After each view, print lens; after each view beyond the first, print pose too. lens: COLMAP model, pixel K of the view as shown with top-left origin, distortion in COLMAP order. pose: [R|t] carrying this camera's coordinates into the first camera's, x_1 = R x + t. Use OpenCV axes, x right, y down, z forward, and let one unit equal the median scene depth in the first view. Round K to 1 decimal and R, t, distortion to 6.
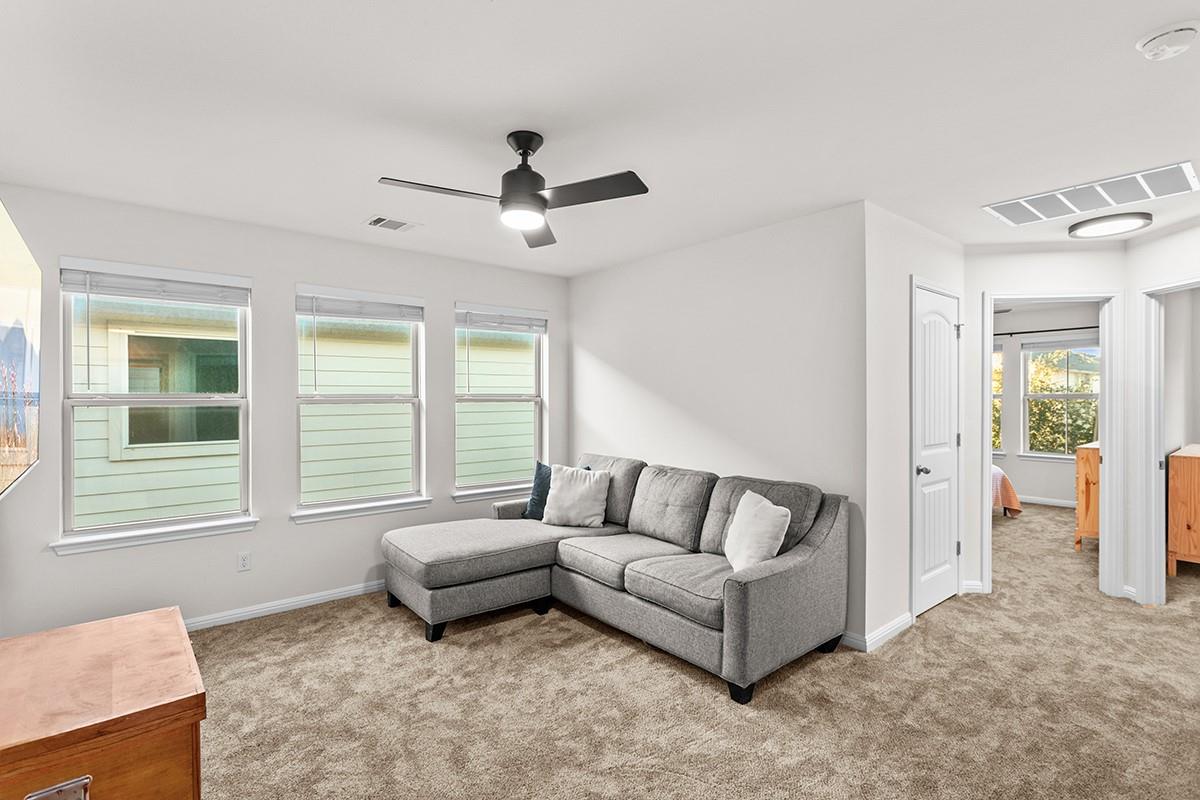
lens RADIAL K [[572.2, 0, 598.3], [0, 572.2, 401.4], [0, 0, 1]] dist [0.005441, -0.004264]
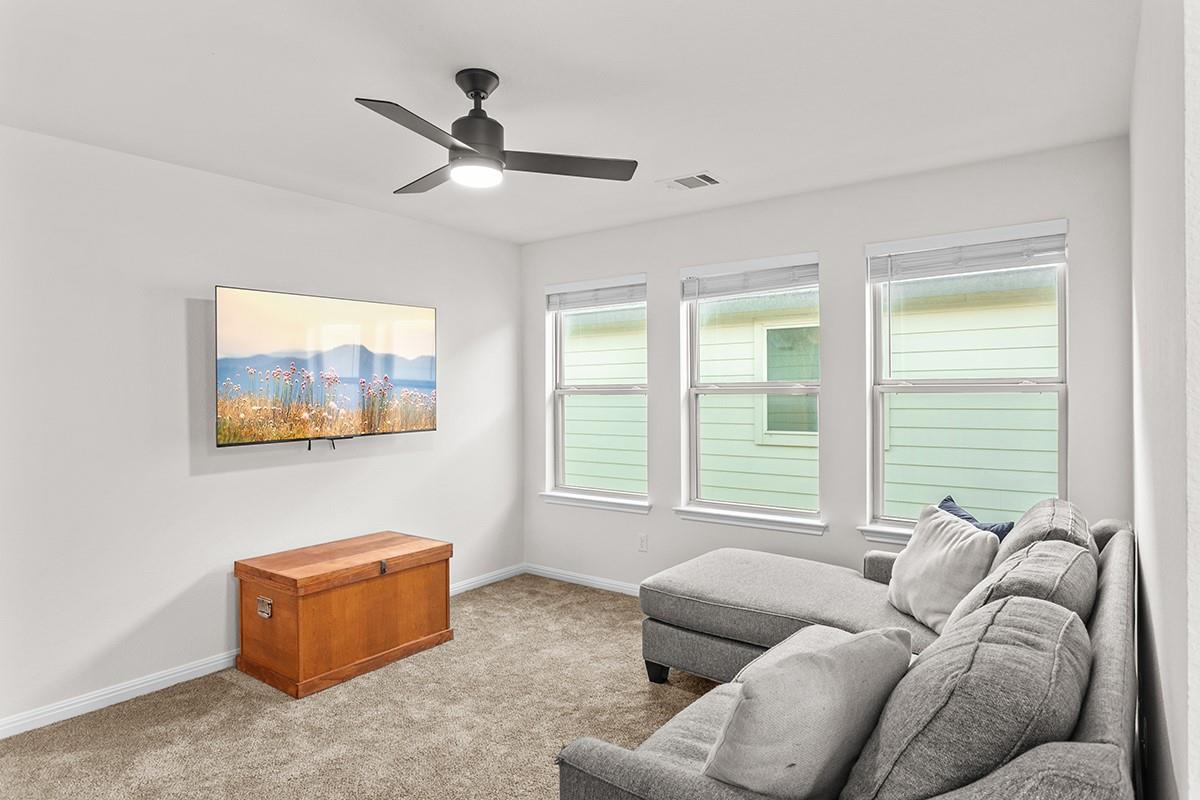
lens RADIAL K [[715.9, 0, 598.4], [0, 715.9, 387.7], [0, 0, 1]] dist [0.001926, -0.000143]
pose [[0.216115, -0.000696, -0.976368, 0.421393], [0.002656, 0.999996, -0.000125, -0.004690], [0.976364, -0.002566, 0.216116, 0.415804]]
